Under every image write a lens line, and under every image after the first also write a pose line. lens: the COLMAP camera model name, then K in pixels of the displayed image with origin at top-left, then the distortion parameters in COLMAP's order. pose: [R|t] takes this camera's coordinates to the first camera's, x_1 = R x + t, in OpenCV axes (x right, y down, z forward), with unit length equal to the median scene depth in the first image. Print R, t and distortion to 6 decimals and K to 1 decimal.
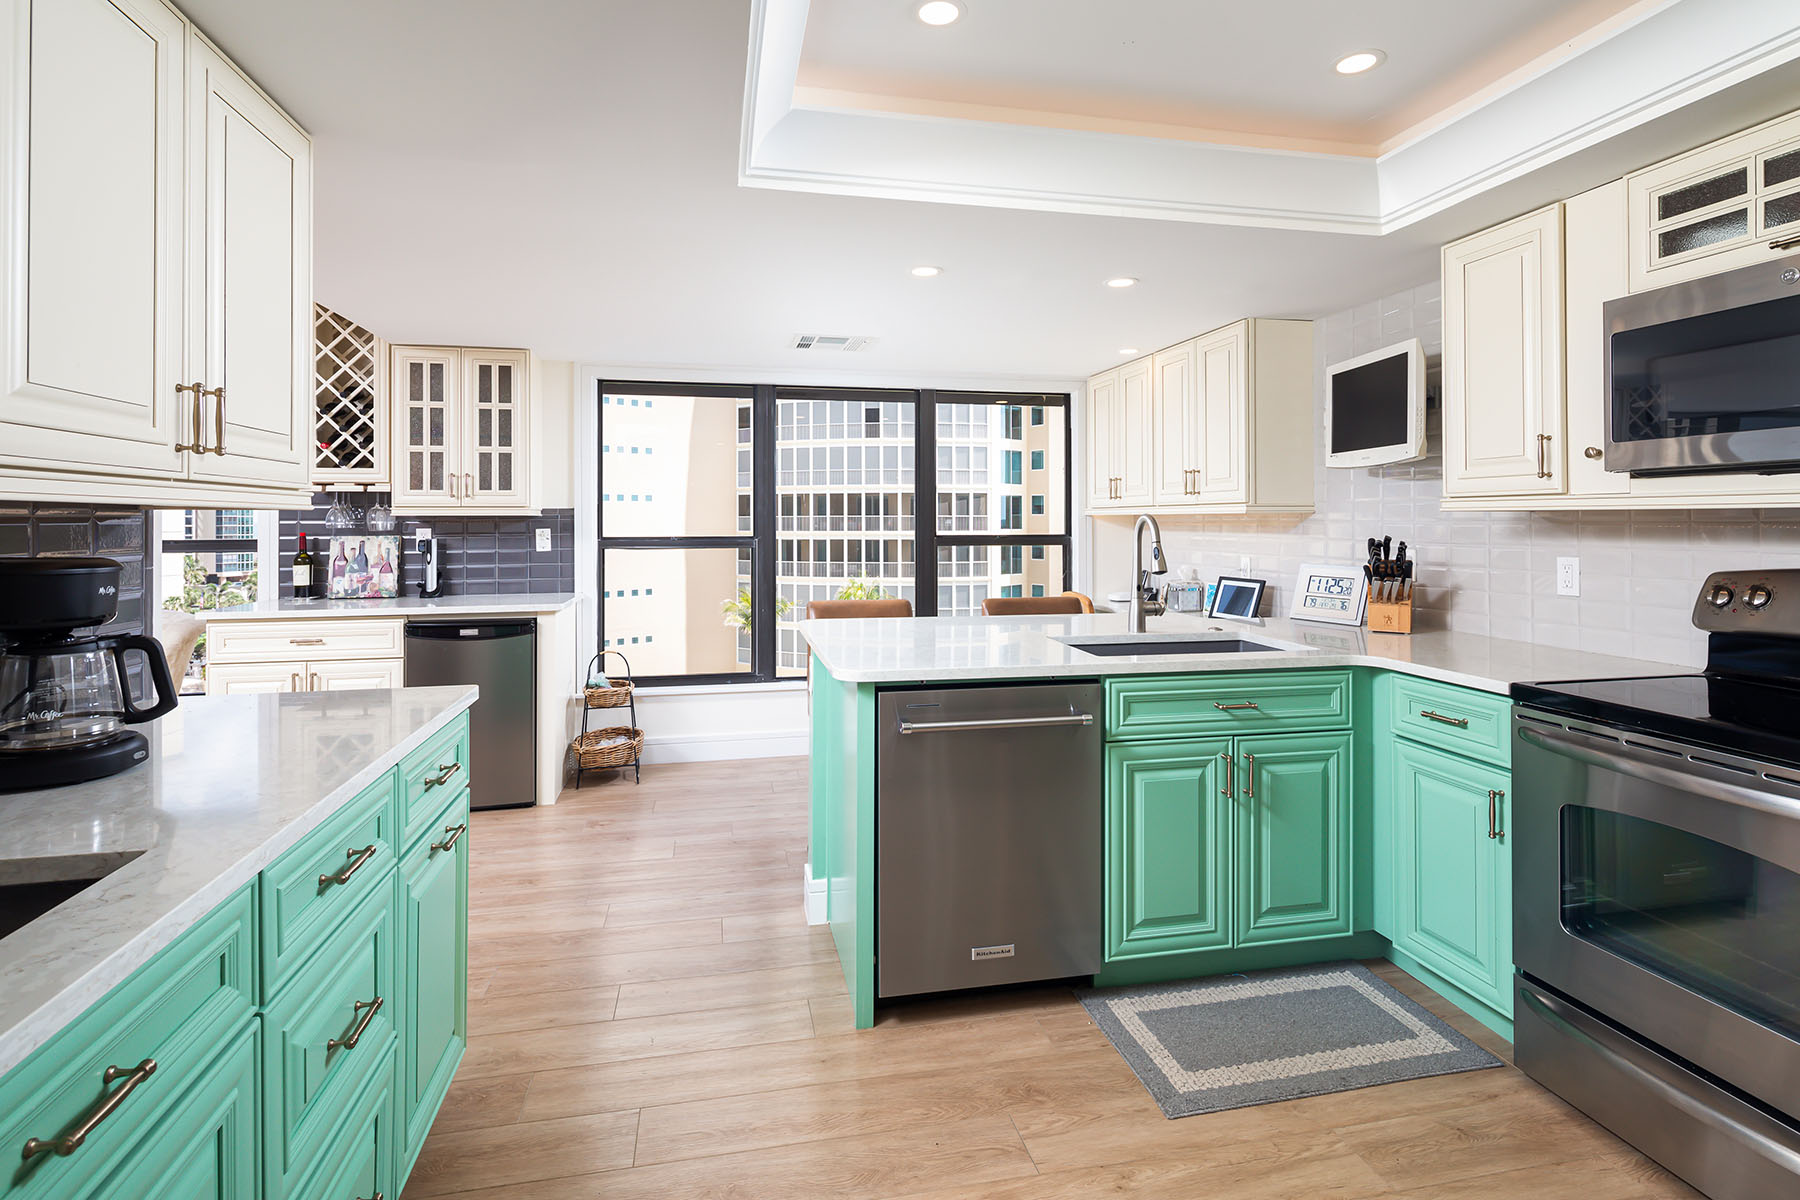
lens RADIAL K [[889.3, 0, 890.0], [0, 889.3, 512.6], [0, 0, 1]] dist [-0.000766, -0.000850]
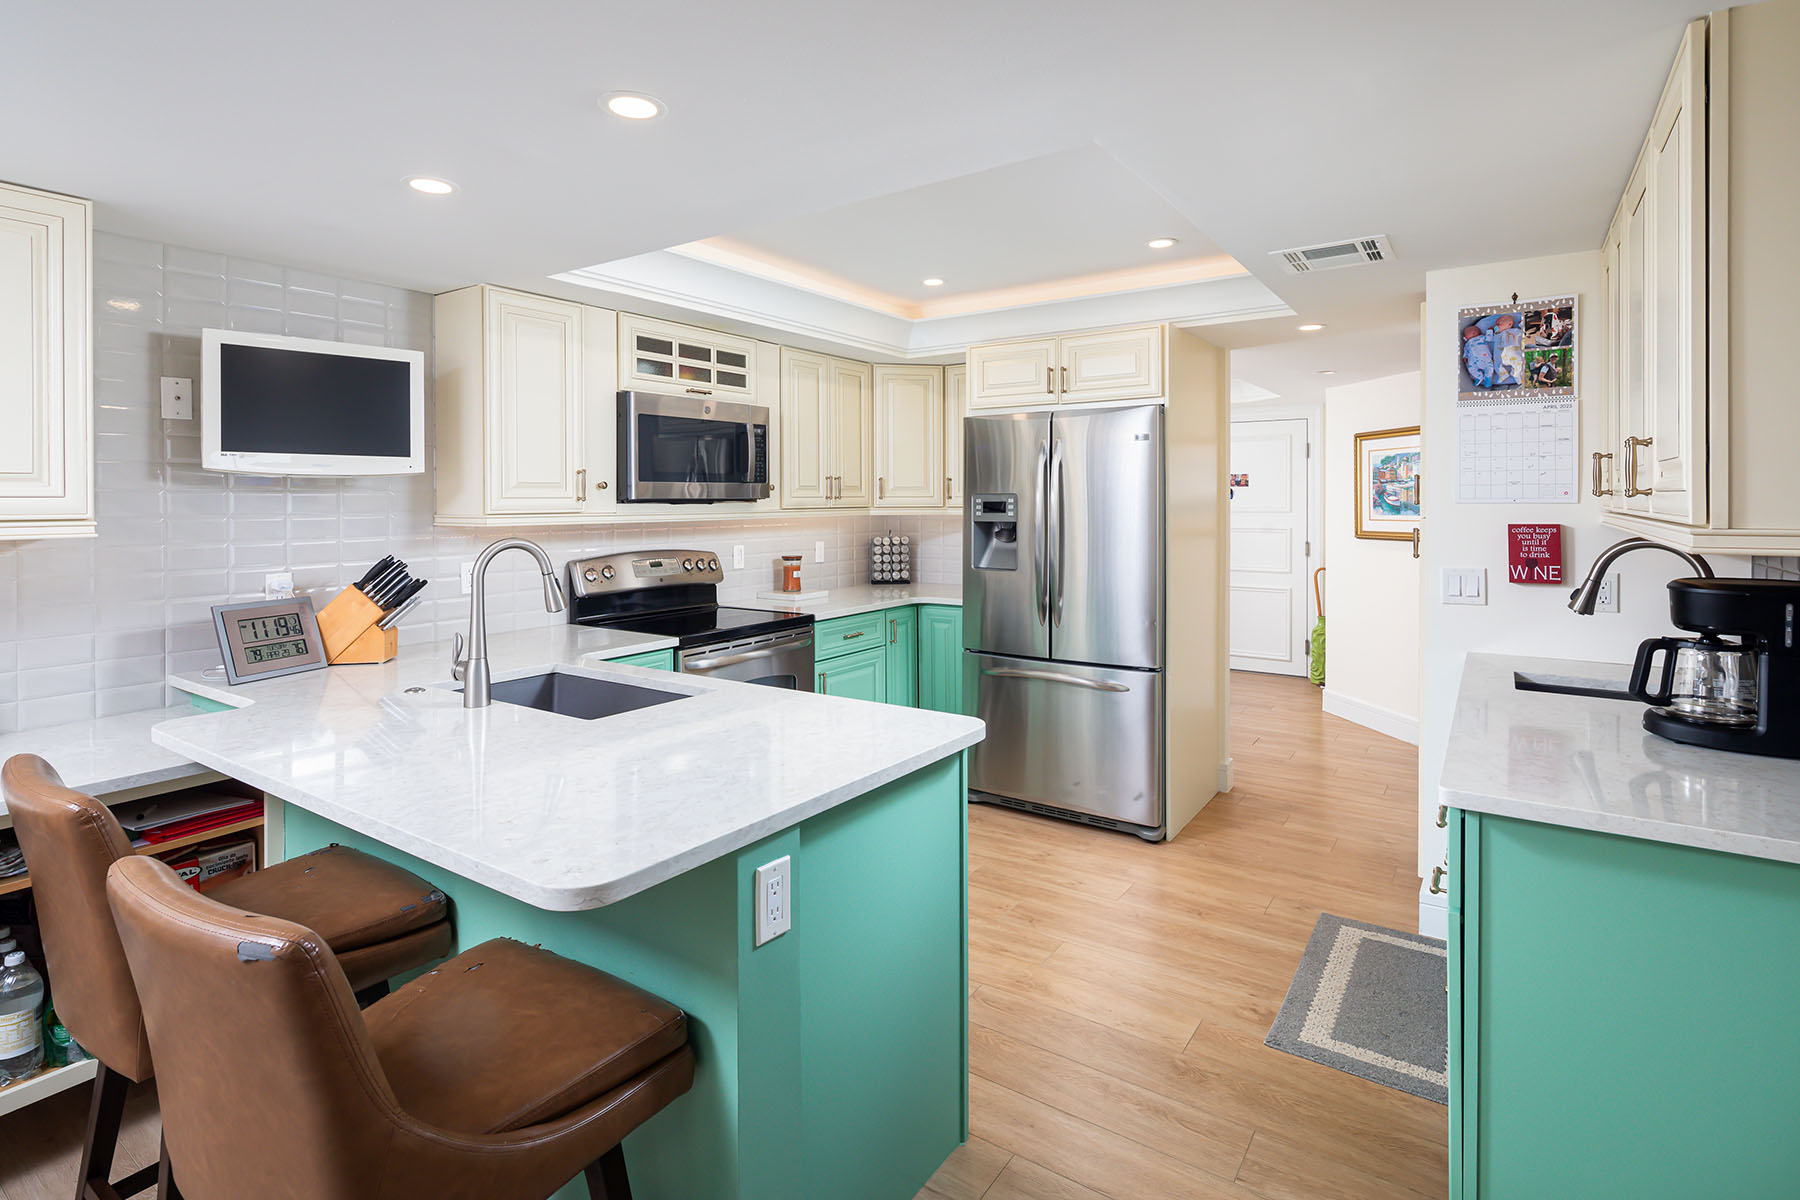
lens RADIAL K [[889.3, 0, 890.0], [0, 889.3, 512.6], [0, 0, 1]] dist [-0.000766, -0.000850]
pose [[-0.691521, -0.005723, 0.722334, -0.561695], [-0.003312, 0.999983, 0.004752, -0.028090], [-0.722349, 0.000894, -0.691528, 1.529975]]
